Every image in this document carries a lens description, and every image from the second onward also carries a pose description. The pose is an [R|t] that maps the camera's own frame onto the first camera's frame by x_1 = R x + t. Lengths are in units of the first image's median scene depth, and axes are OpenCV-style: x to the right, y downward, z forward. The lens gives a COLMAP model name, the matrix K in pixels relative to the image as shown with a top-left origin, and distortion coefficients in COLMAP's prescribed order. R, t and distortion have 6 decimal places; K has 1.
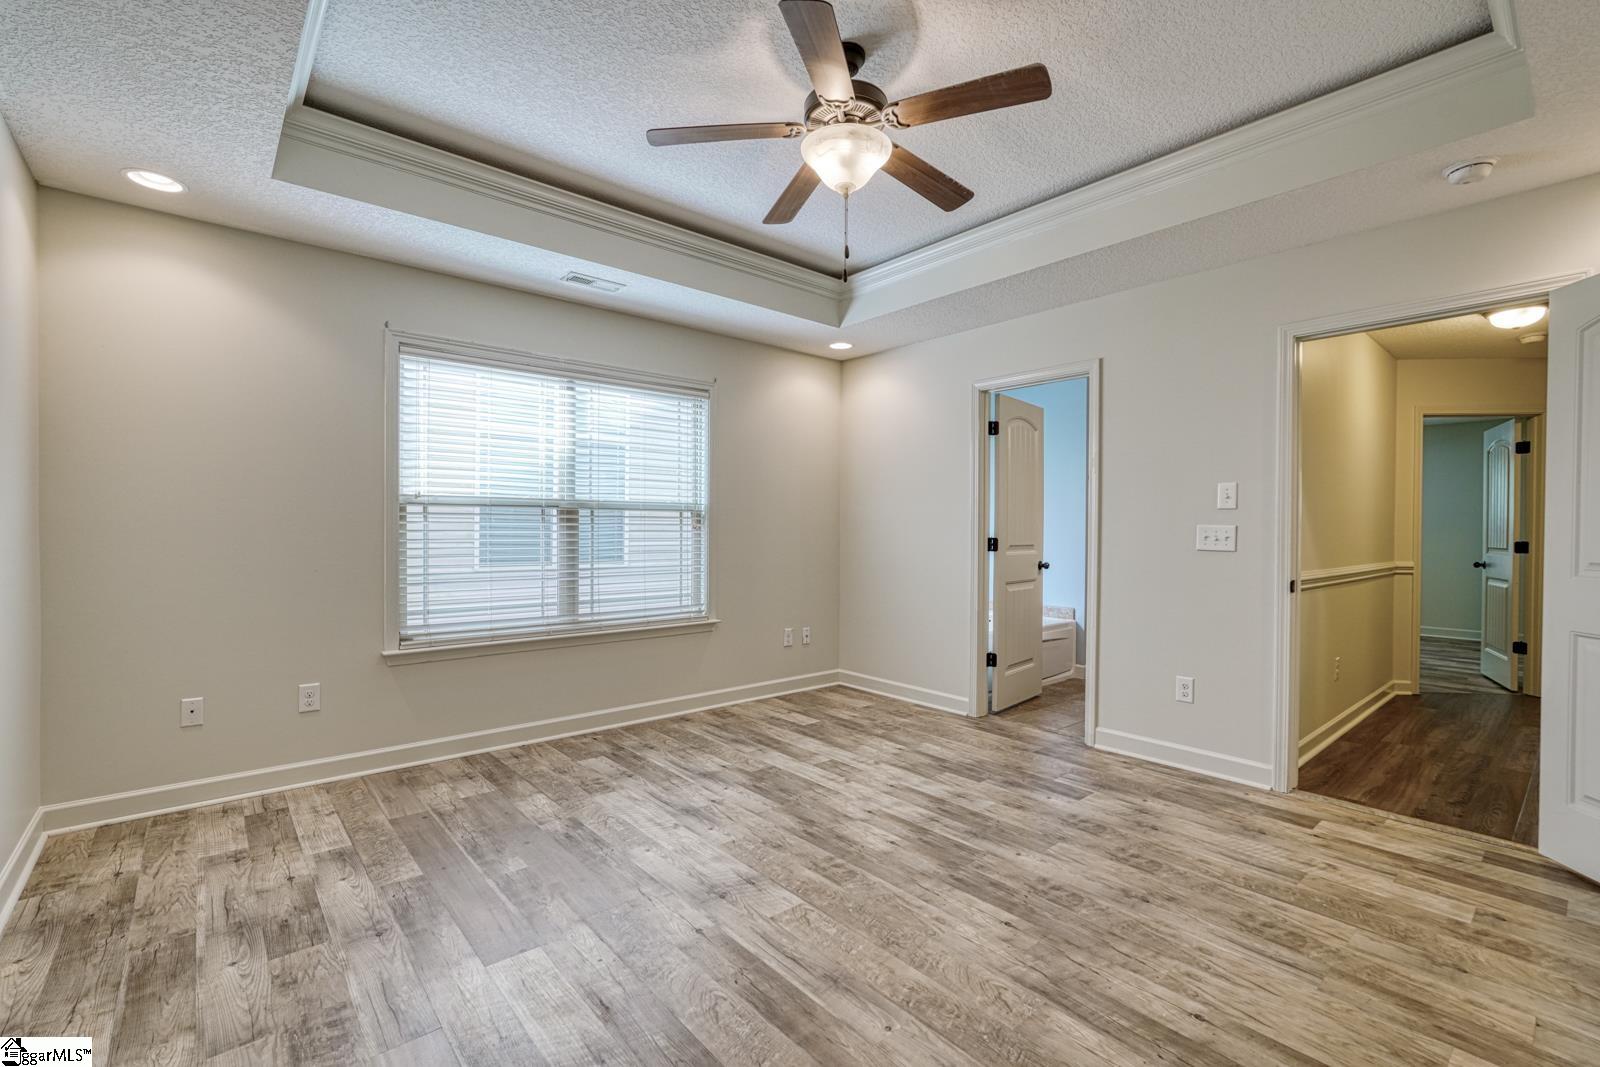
lens RADIAL K [[701.1, 0, 795.1], [0, 701.1, 531.5], [0, 0, 1]] dist [-0.017277, 0.008299]
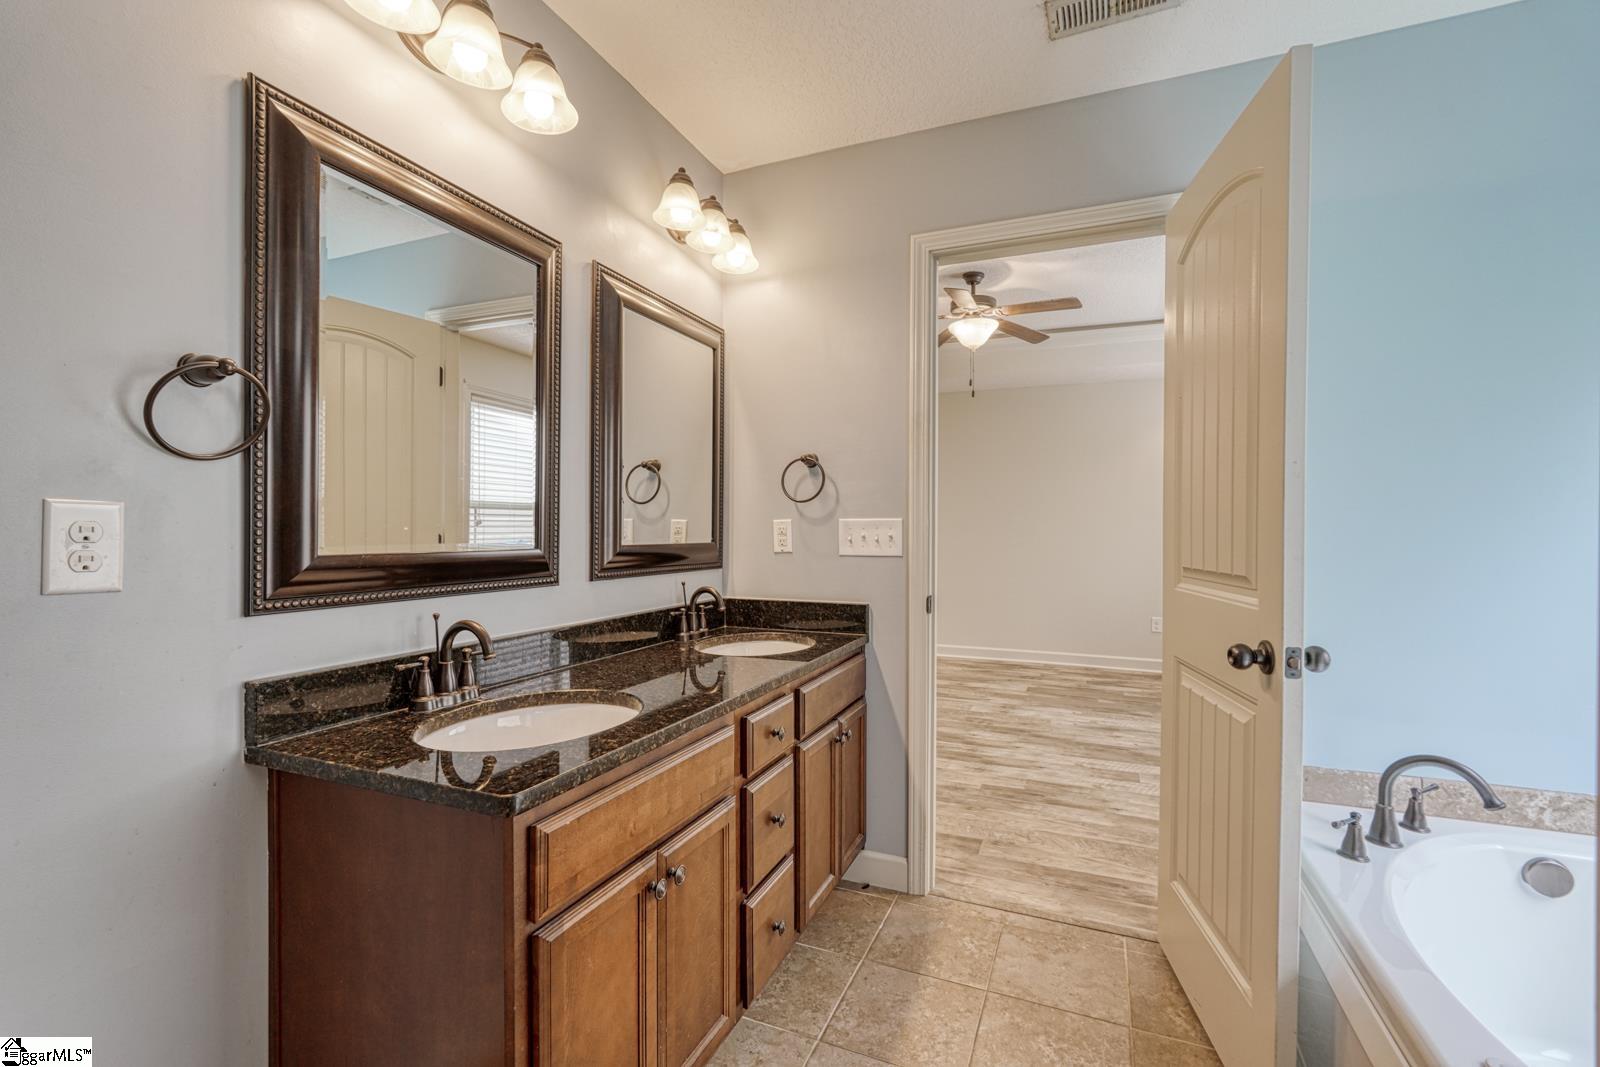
lens RADIAL K [[701.1, 0, 800.5], [0, 701.1, 548.3], [0, 0, 1]] dist [-0.017277, 0.008299]
pose [[-0.891624, -0.004110, -0.452757, 0.937921], [-0.016539, 0.999587, 0.023497, 0.007626], [0.452473, 0.028438, -0.891324, 1.747459]]
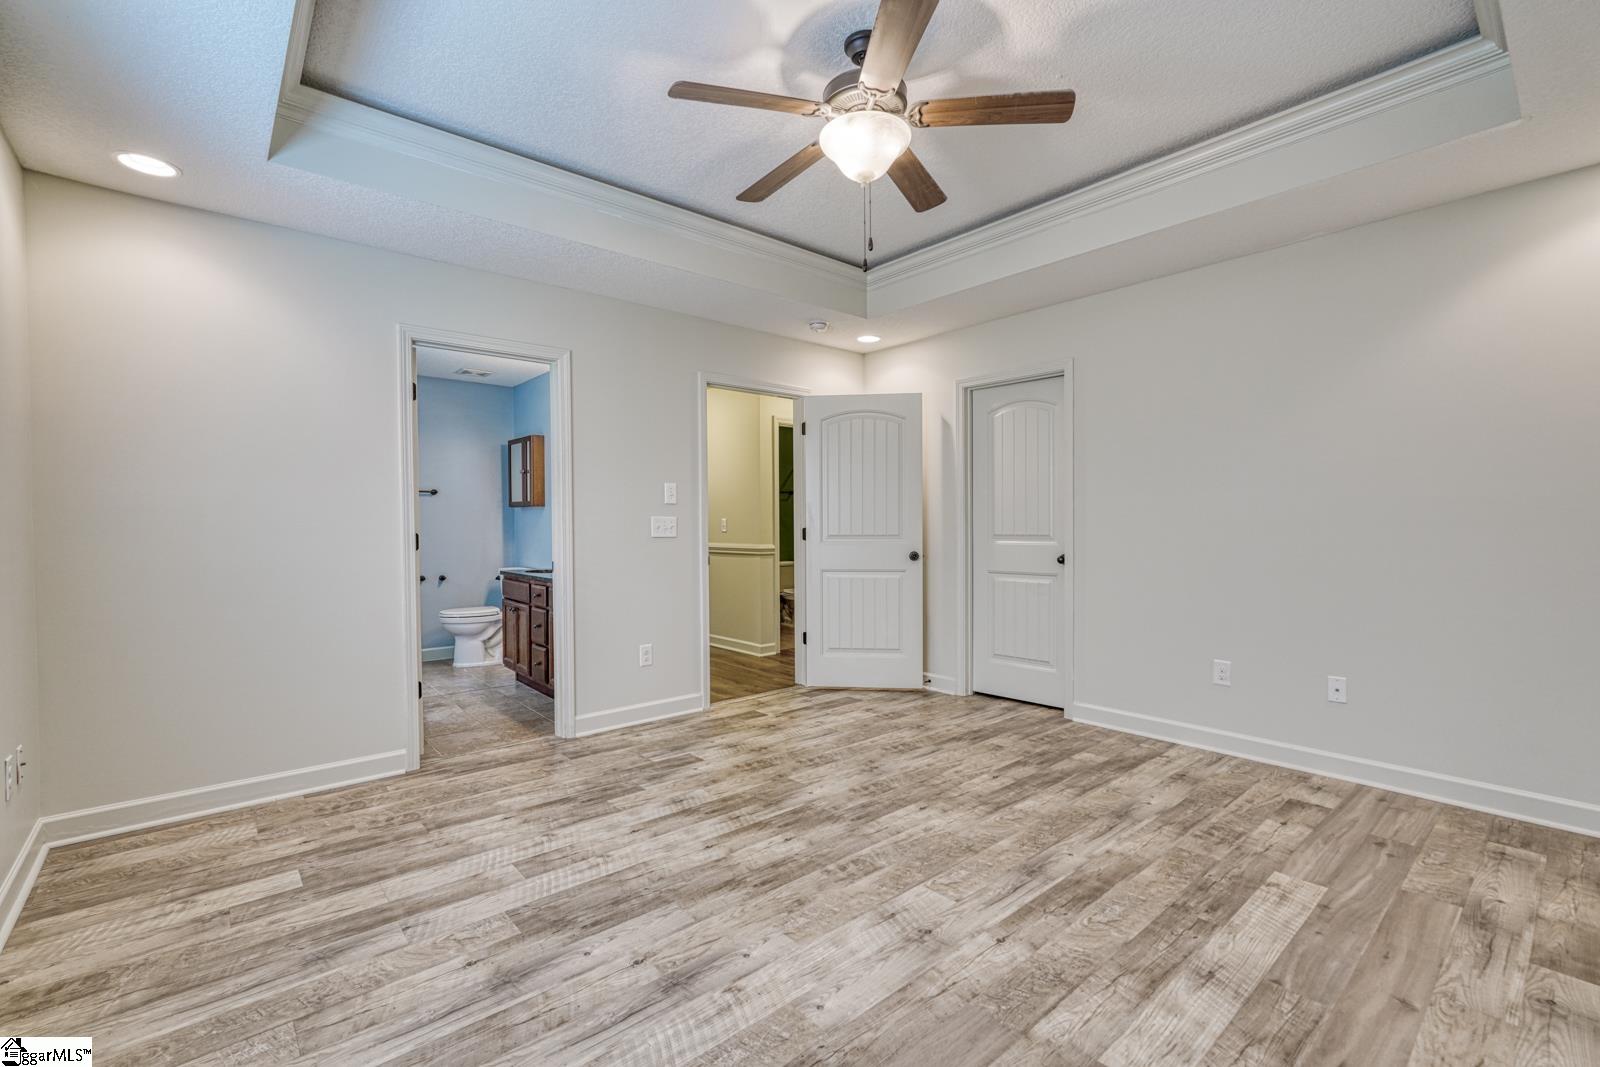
lens RADIAL K [[701.1, 0, 802.8], [0, 701.1, 524.0], [0, 0, 1]] dist [-0.017277, 0.008299]
pose [[-0.007680, -0.009765, 0.999923, -0.672095], [0.008403, 0.999916, 0.009829, -0.005754], [-0.999935, 0.008478, -0.007597, 0.789194]]
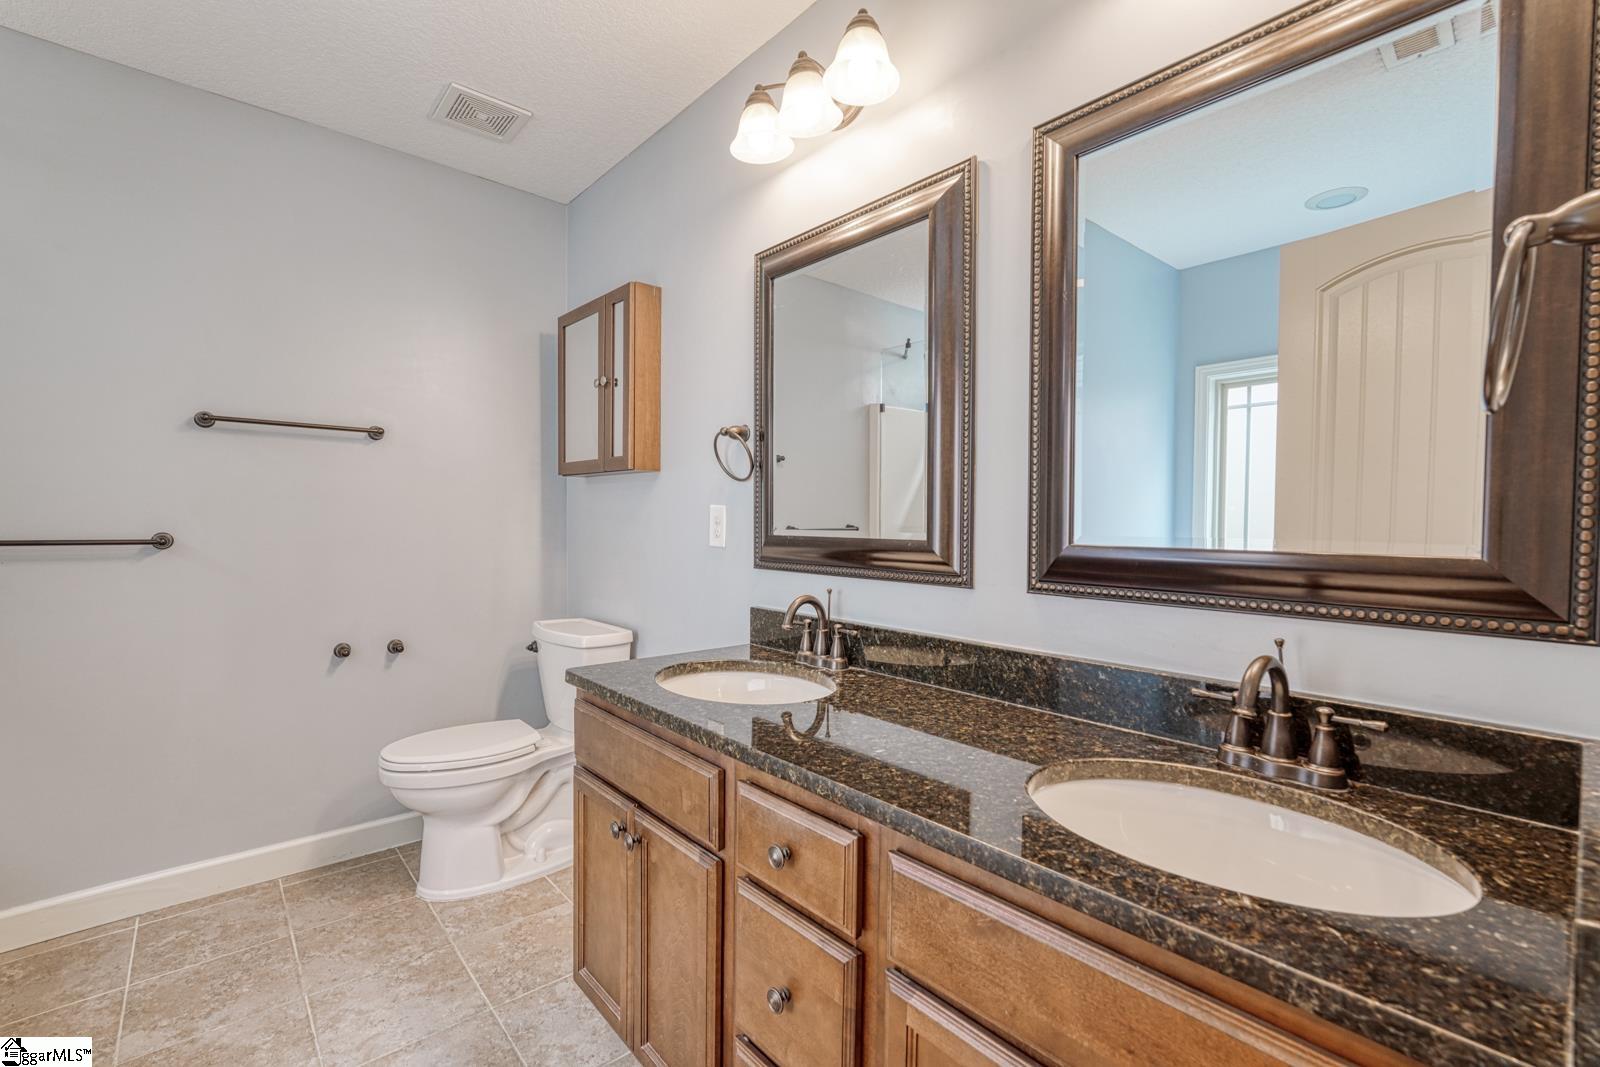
lens RADIAL K [[701.1, 0, 797.7], [0, 701.1, 515.3], [0, 0, 1]] dist [-0.017277, 0.008299]
pose [[0.001689, 0.000396, 0.999998, 0.474509], [-0.001601, 0.999999, -0.000393, 0.008366], [-0.999997, -0.001601, 0.001690, 1.319423]]
